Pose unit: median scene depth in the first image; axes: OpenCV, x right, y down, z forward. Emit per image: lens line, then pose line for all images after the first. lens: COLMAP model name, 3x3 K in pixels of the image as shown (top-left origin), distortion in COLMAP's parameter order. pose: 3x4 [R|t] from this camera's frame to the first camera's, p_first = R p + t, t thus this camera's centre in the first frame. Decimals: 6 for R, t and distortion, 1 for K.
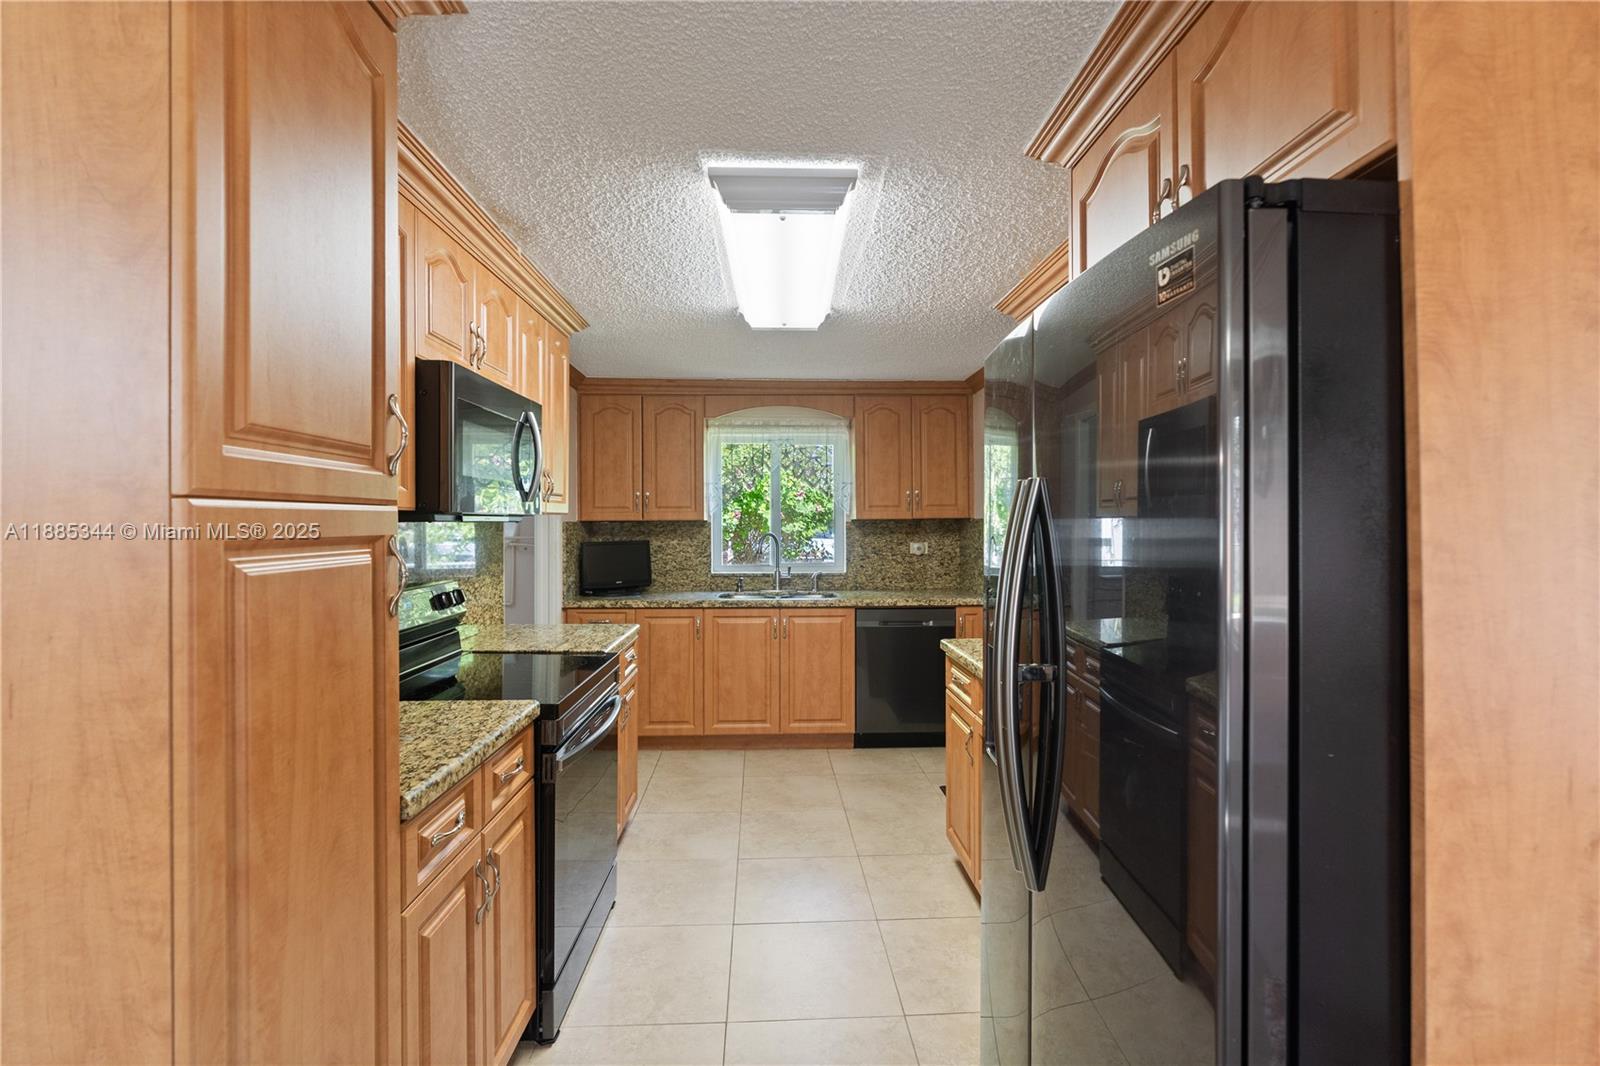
lens RADIAL K [[734.0, 0, 806.3], [0, 734.0, 521.4], [0, 0, 1]] dist [-0.001379, 0.000098]
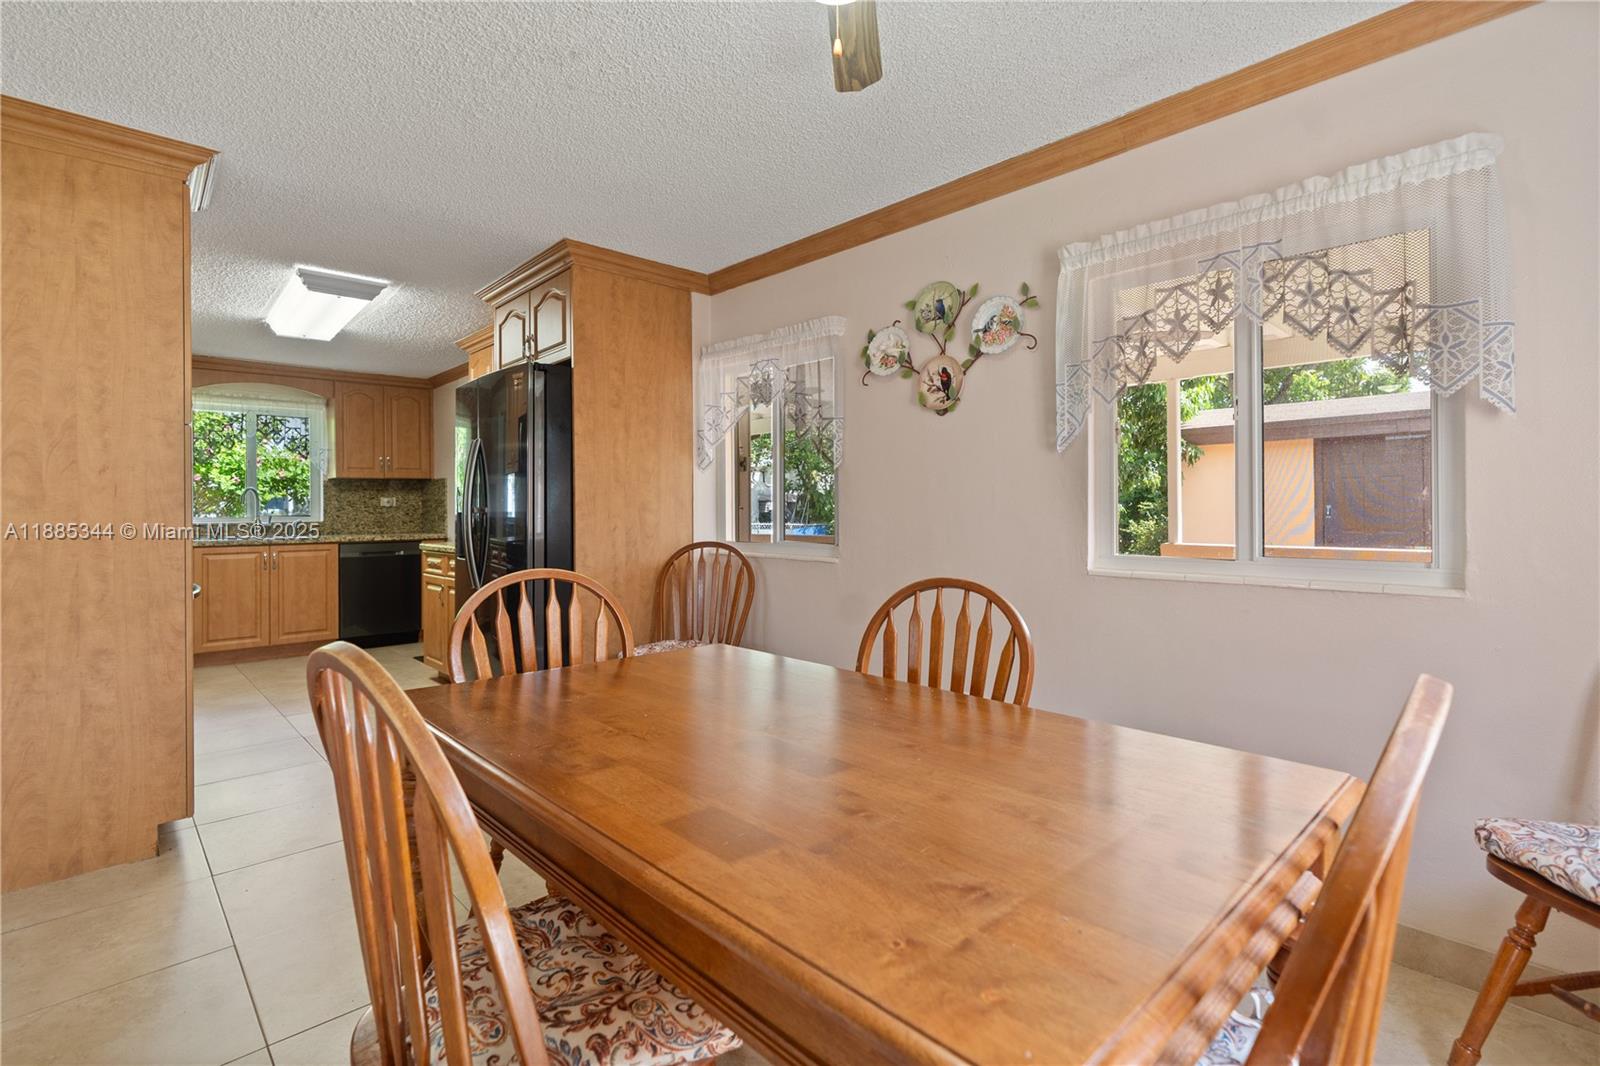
lens RADIAL K [[730.3, 0, 783.3], [0, 730.3, 501.2], [0, 0, 1]] dist [-0.003421, -0.000107]
pose [[0.767731, 0.002015, 0.640769, -0.151977], [0.004799, 0.999949, -0.008894, 0.054783], [-0.640754, 0.009903, 0.767682, -0.491352]]
